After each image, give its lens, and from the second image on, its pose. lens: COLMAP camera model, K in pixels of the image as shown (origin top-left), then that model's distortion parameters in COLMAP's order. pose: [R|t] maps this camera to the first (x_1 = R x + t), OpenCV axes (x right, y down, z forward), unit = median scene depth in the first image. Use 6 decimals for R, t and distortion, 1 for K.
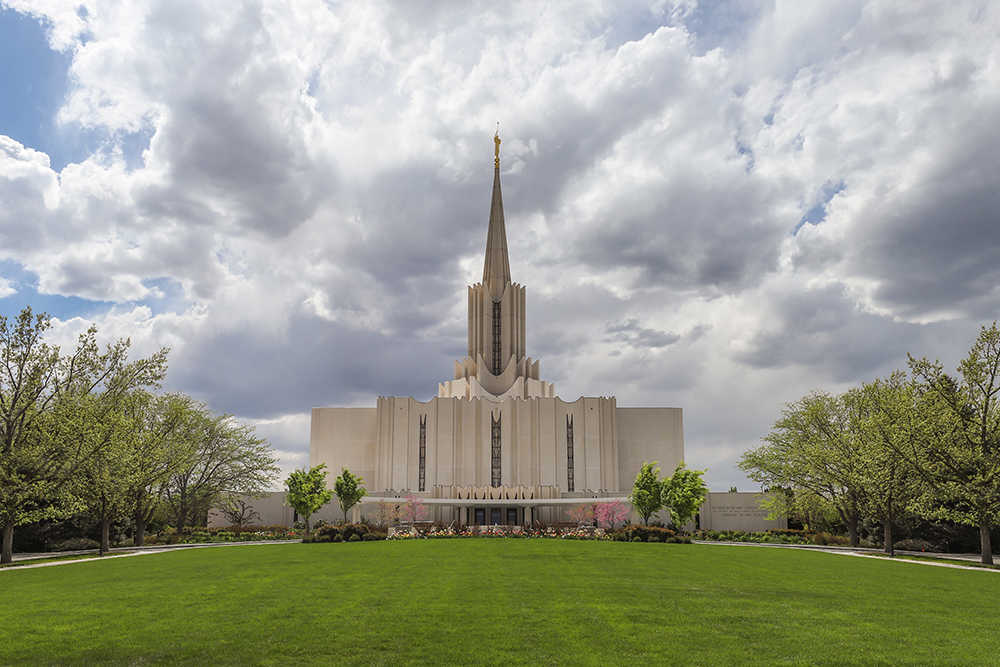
lens RADIAL K [[884.5, 0, 478.1], [0, 884.5, 381.8], [0, 0, 1]] dist [-0.018133, -0.000728]
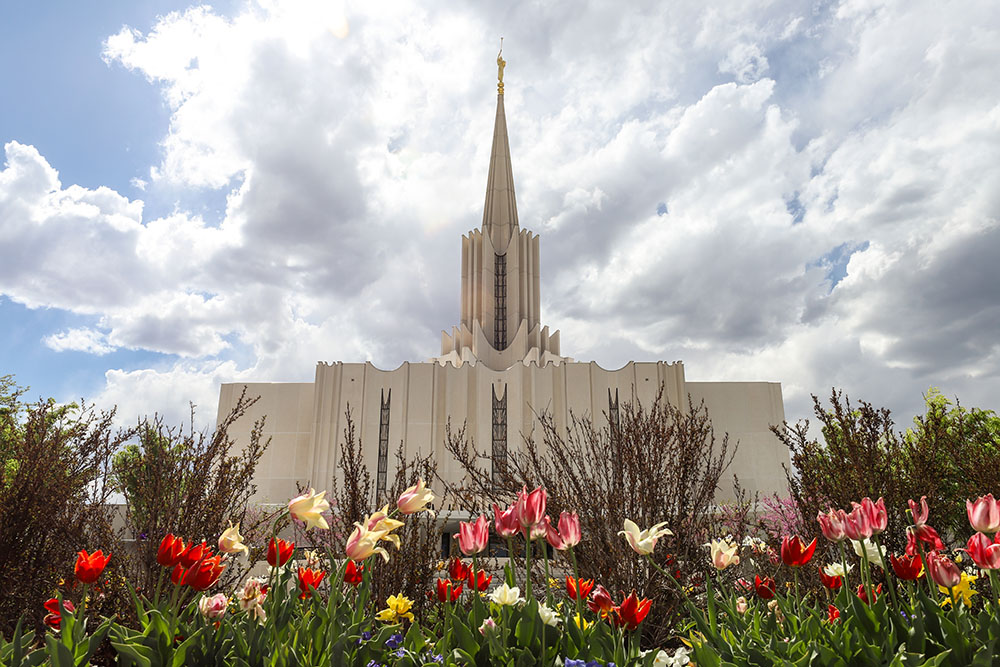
lens RADIAL K [[783.4, 0, 496.1], [0, 783.4, 334.6], [0, 0, 1]] dist [0.021970, 0.001053]
pose [[0.999895, 0.001824, 0.014390, 0.009614], [0.000047, 0.991654, -0.128927, 0.070413], [-0.014506, 0.128914, 0.991550, 0.422113]]
